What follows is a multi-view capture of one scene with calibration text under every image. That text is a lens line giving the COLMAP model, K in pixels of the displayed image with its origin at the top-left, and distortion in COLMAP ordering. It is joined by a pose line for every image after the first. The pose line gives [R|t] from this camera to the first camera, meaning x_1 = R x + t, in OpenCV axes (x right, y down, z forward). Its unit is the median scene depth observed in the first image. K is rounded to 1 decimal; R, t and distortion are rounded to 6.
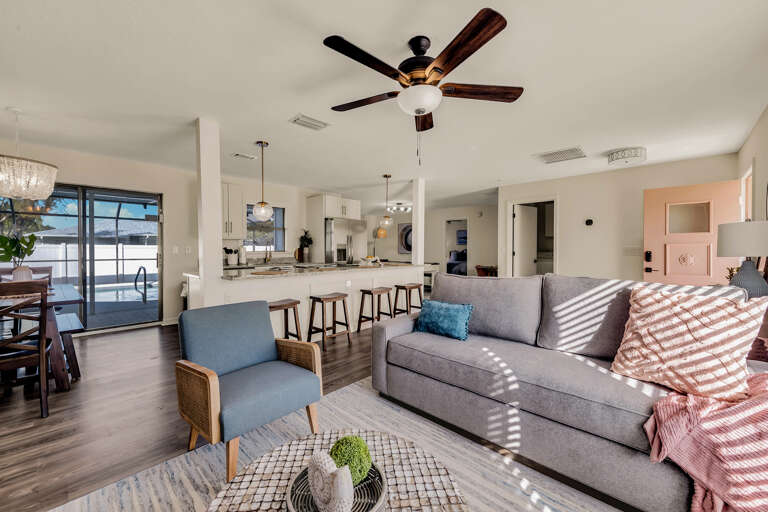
lens RADIAL K [[303.0, 0, 387.0], [0, 303.0, 255.2], [0, 0, 1]] dist [0.001089, 0.000073]
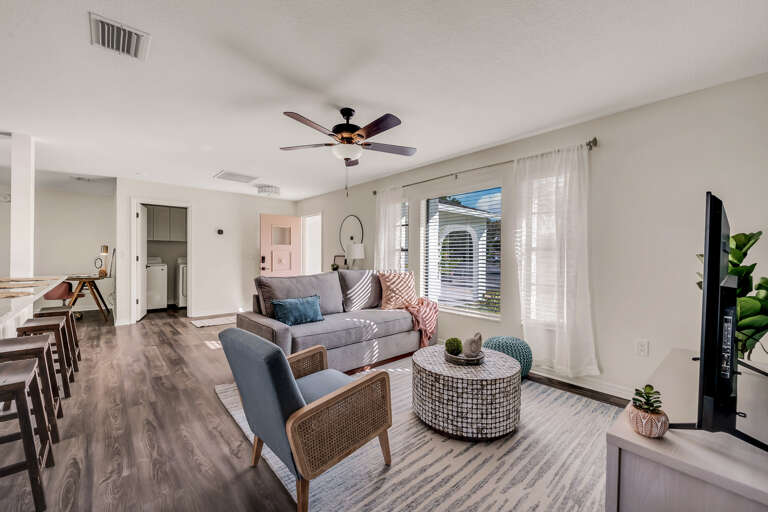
lens RADIAL K [[303.0, 0, 387.0], [0, 303.0, 255.2], [0, 0, 1]] dist [0.001089, 0.000073]
pose [[0.059898, 0.005068, 0.998192, -0.888130], [0.006909, 0.999961, -0.005491, -0.008146], [-0.998181, 0.007226, 0.059860, 0.486147]]
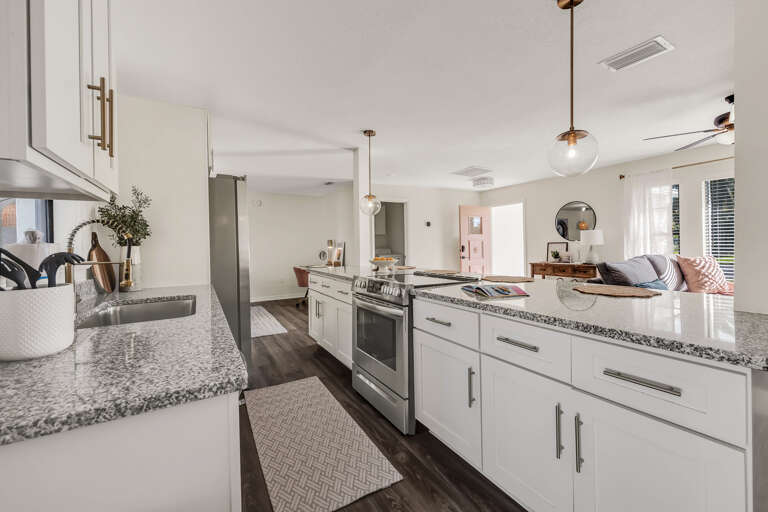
lens RADIAL K [[309.5, 0, 384.1], [0, 309.5, 247.0], [0, 0, 1]] dist [0.000745, 0.000068]
pose [[0.264715, -0.006906, 0.964302, -1.190344], [0.035022, 0.999384, -0.002456, -0.024588], [-0.963691, 0.034422, 0.264794, 1.506915]]
